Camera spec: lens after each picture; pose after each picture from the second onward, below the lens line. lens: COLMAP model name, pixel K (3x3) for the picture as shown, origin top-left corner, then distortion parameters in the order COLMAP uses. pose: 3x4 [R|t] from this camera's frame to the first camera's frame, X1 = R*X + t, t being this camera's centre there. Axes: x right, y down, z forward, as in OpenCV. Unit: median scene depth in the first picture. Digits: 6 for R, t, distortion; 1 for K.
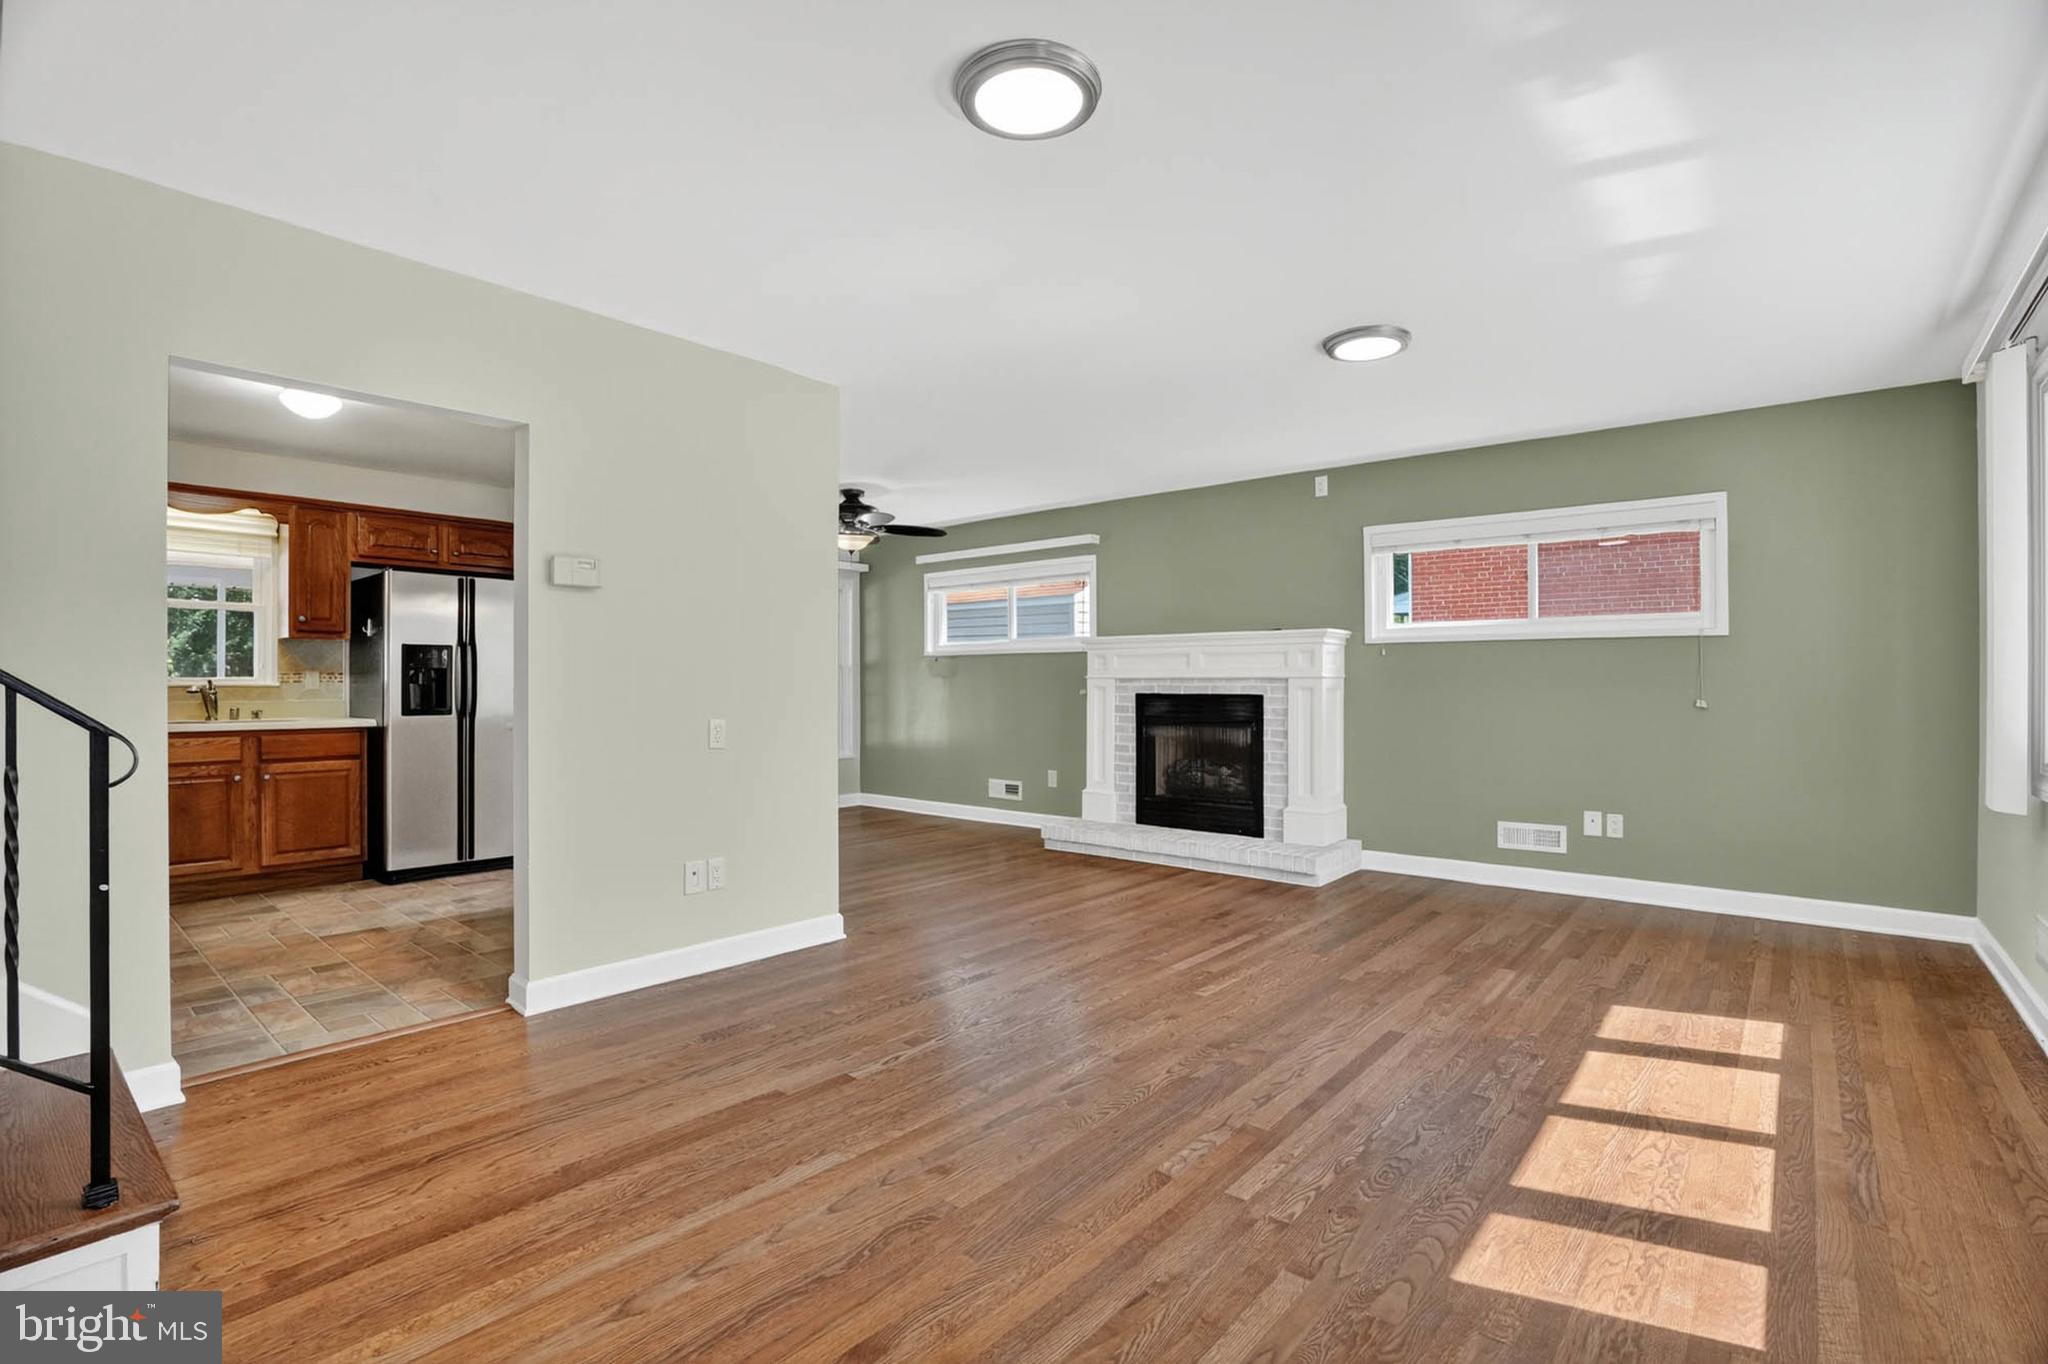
lens RADIAL K [[953.7, 0, 1032.8], [0, 953.7, 683.0], [0, 0, 1]] dist [-0.058056, 0.018017]
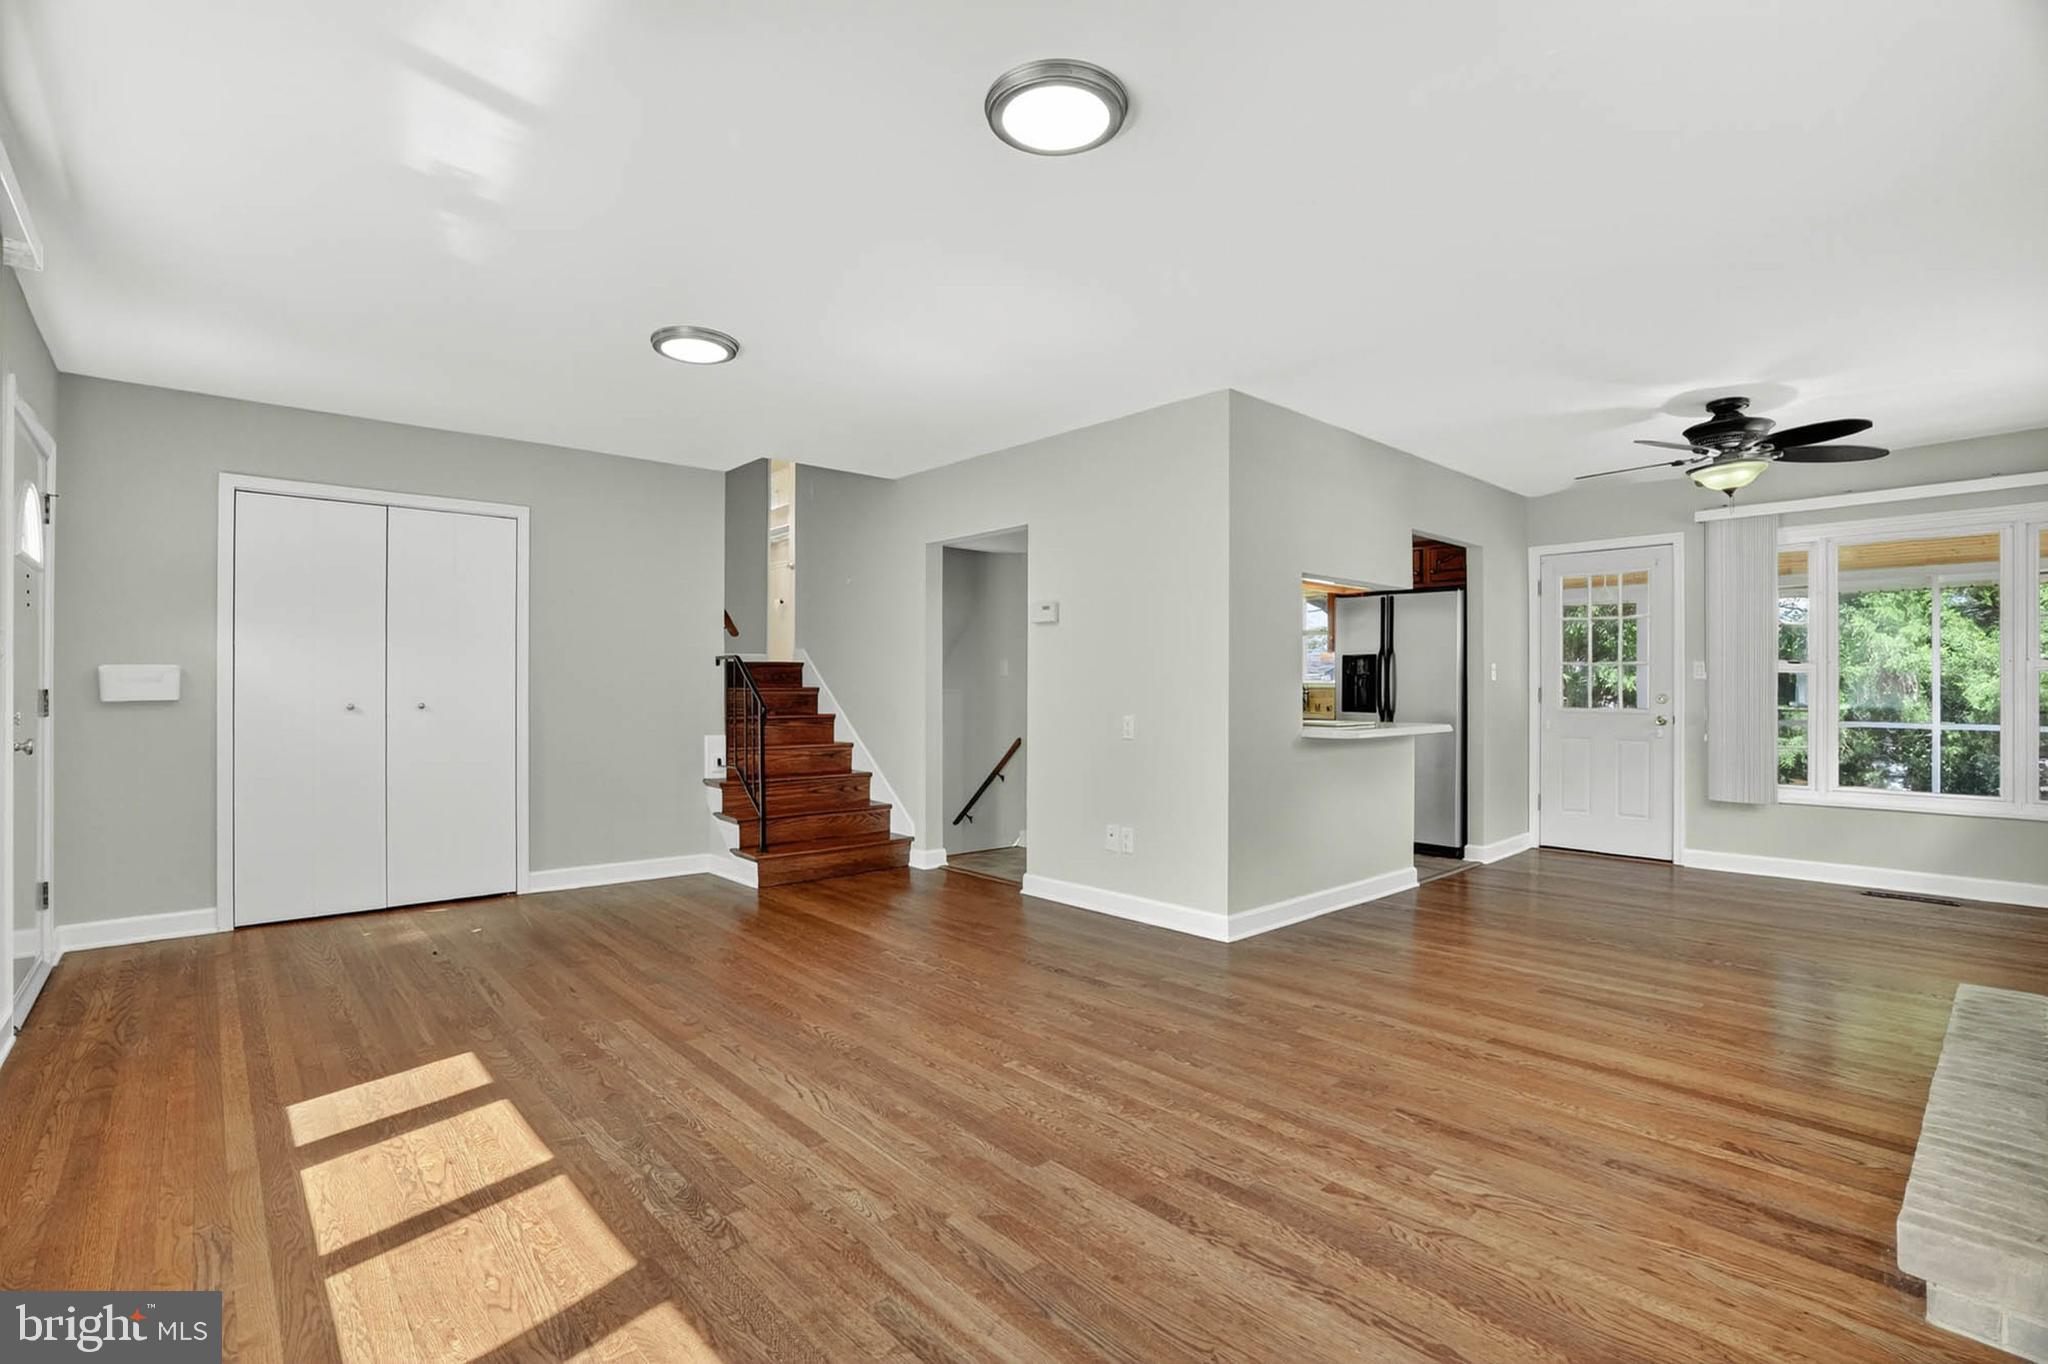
lens RADIAL K [[953.7, 0, 1025.6], [0, 953.7, 683.1], [0, 0, 1]] dist [-0.058056, 0.018017]
pose [[-0.142765, -0.003195, -0.989751, 0.653217], [0.000320, 0.999995, -0.003274, -0.000630], [0.989757, -0.000784, -0.142763, 0.742648]]
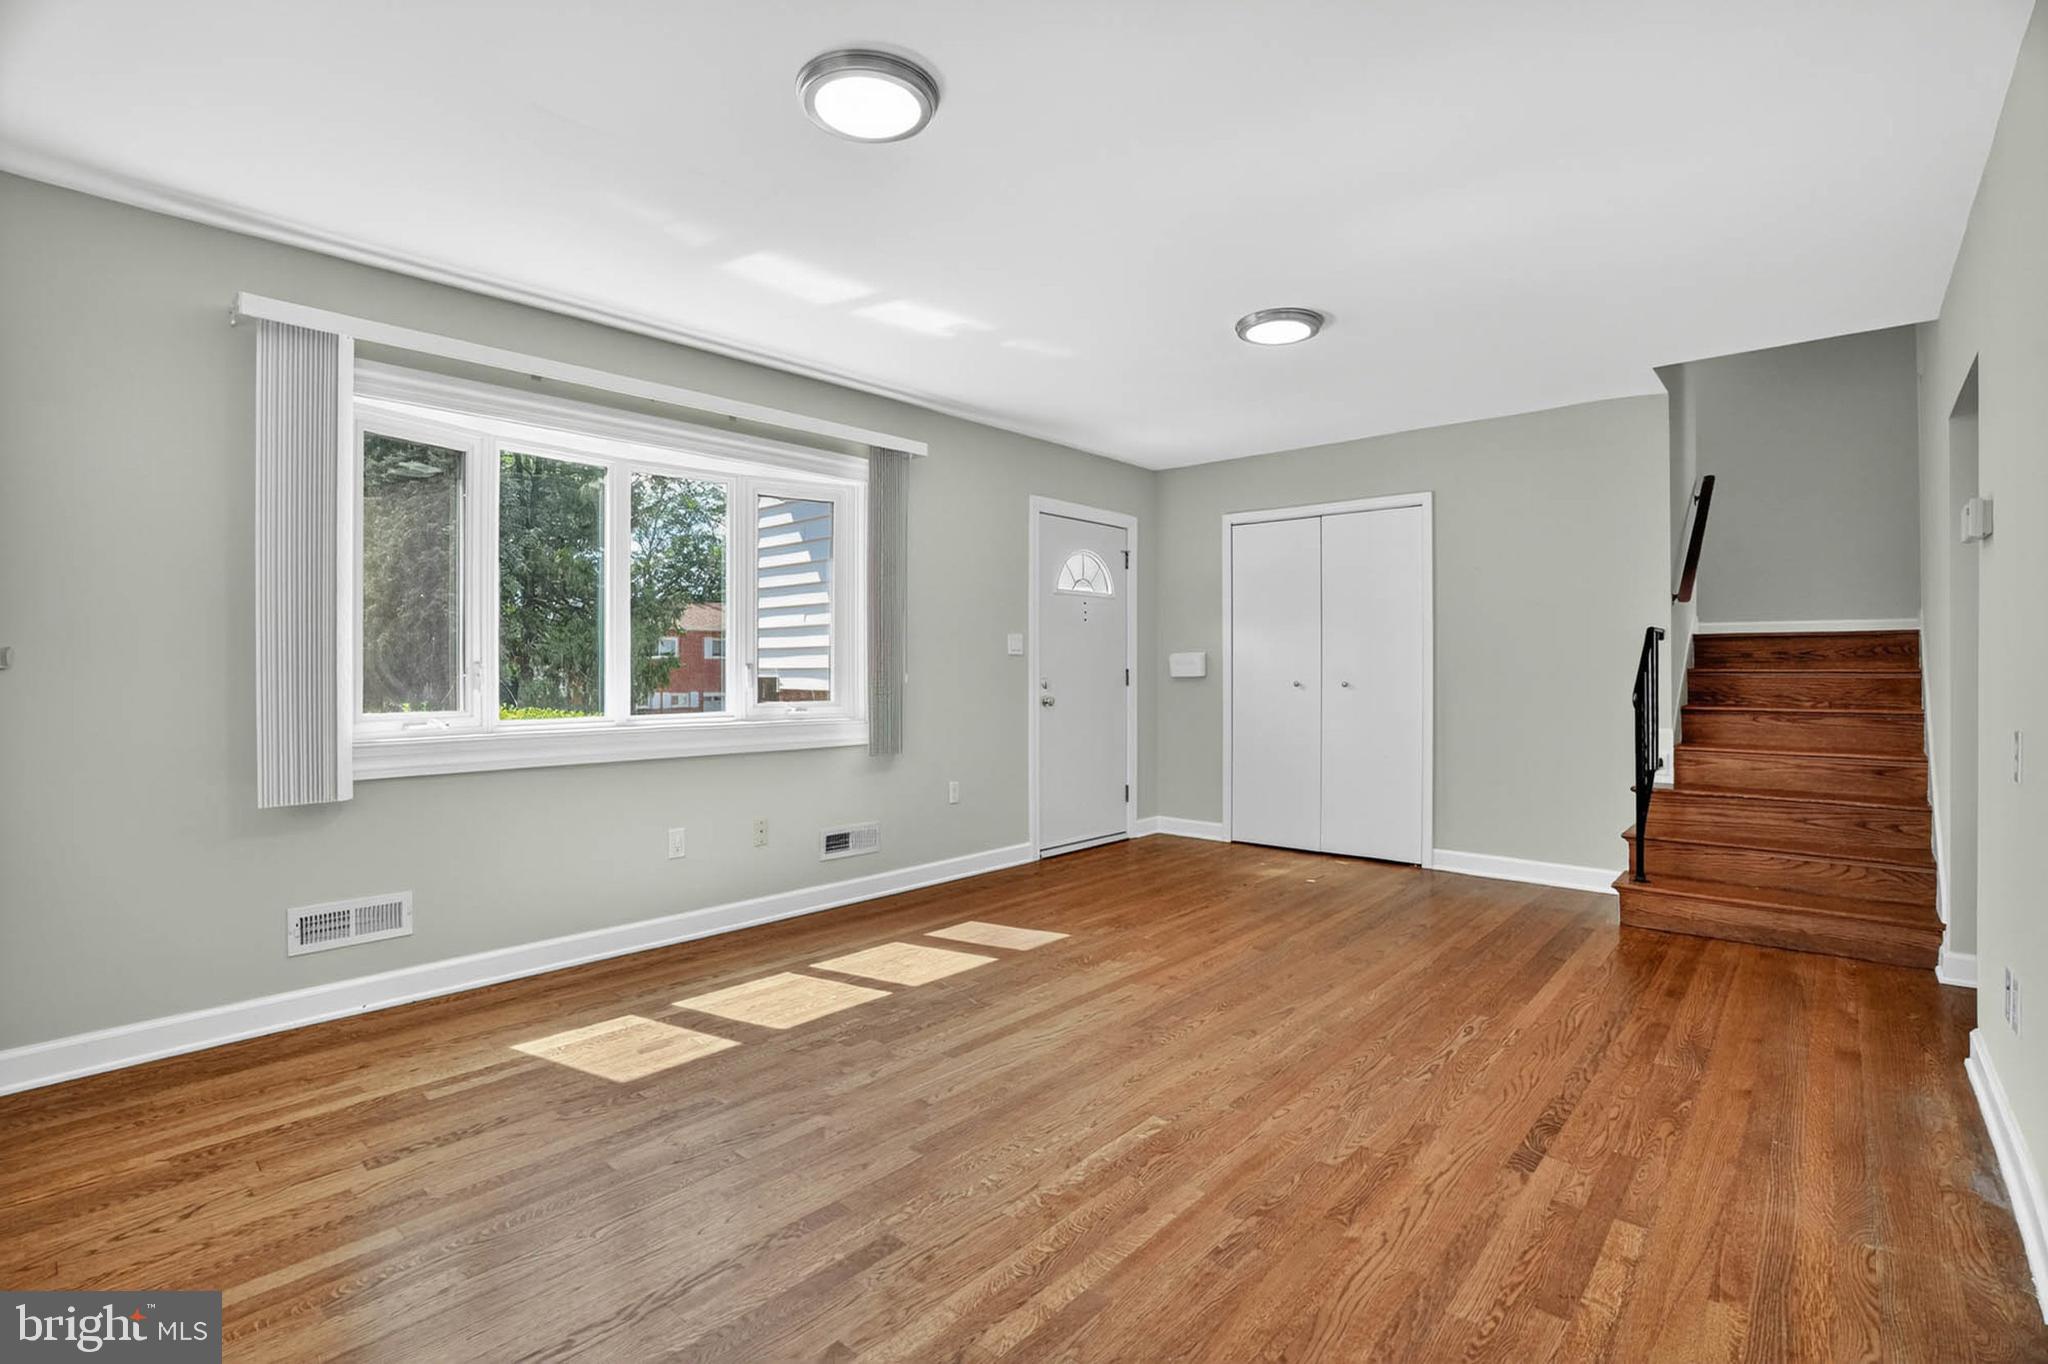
lens RADIAL K [[953.7, 0, 1017.2], [0, 953.7, 662.6], [0, 0, 1]] dist [-0.058056, 0.018017]
pose [[-0.999319, 0.002879, 0.036794, 0.167264], [0.002698, 0.999984, -0.004963, -0.000453], [-0.036808, -0.004860, -0.999311, 1.108415]]
